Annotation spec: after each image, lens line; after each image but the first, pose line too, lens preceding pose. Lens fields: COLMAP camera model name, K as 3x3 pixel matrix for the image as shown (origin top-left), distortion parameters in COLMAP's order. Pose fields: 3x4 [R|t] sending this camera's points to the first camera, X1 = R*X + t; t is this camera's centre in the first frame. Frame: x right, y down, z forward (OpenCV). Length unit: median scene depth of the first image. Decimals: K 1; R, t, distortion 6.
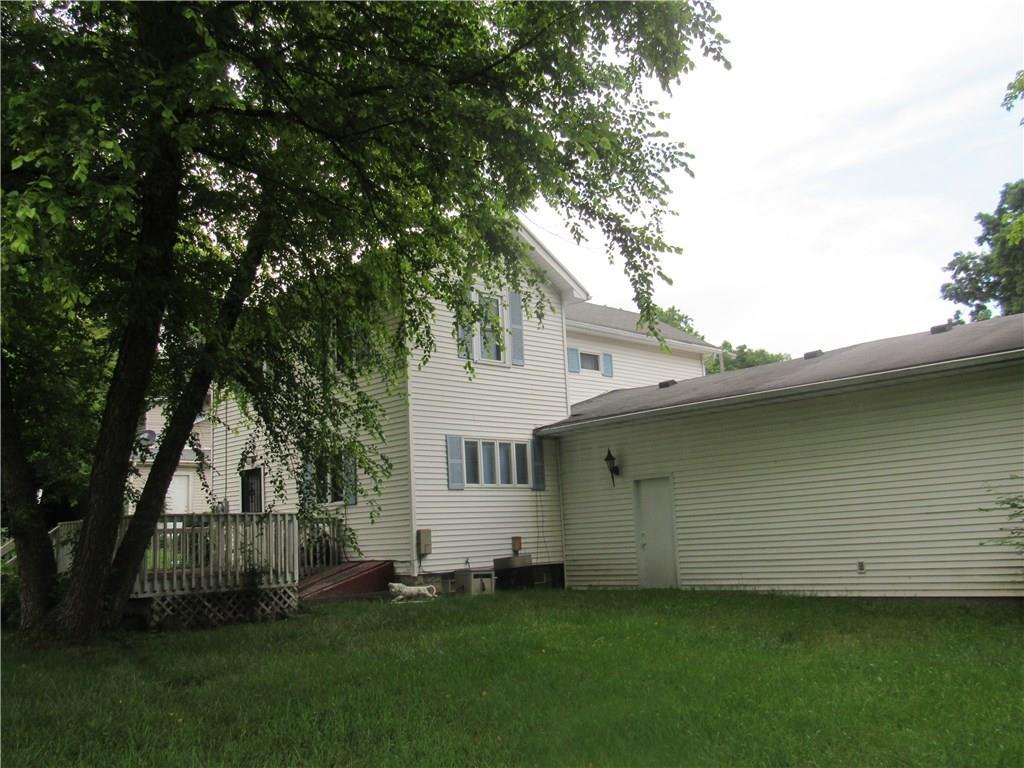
lens RADIAL K [[923.0, 0, 512.0], [0, 923.0, 384.0], [0, 0, 1]] dist [-0.070881, 0.010025]
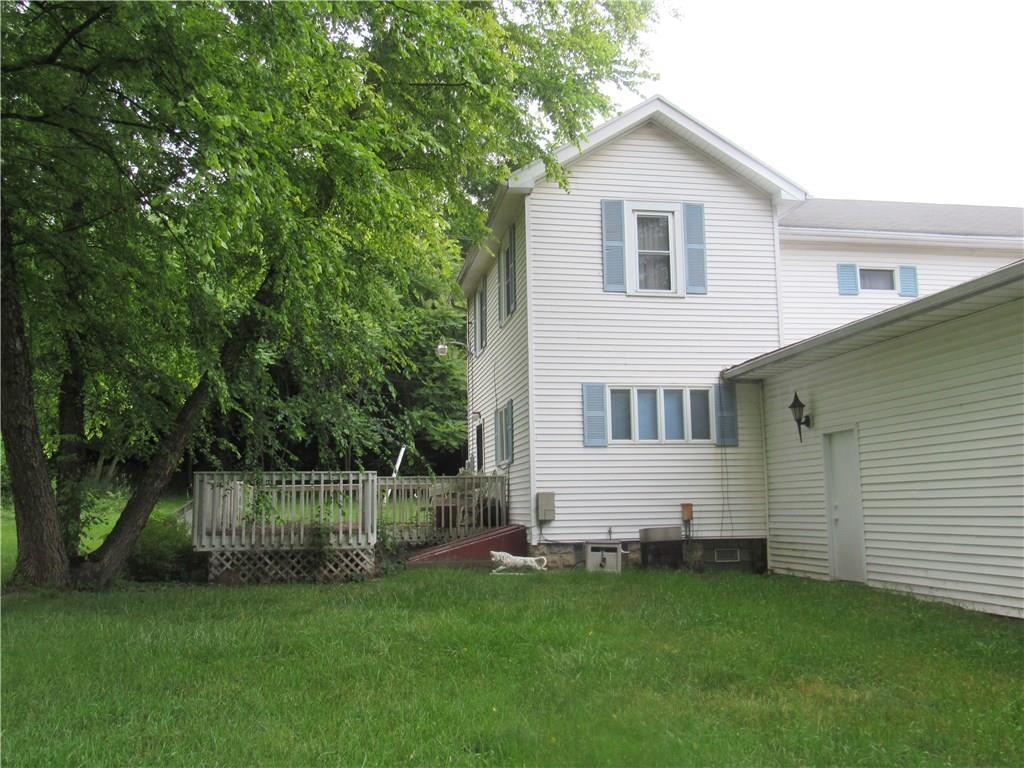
lens RADIAL K [[923.0, 0, 512.0], [0, 923.0, 384.0], [0, 0, 1]] dist [-0.070881, 0.010025]
pose [[0.814848, -0.037133, -0.578485, 0.387178], [0.068545, 0.997117, 0.032548, 0.024680], [0.575608, -0.066174, 0.815044, 0.274469]]
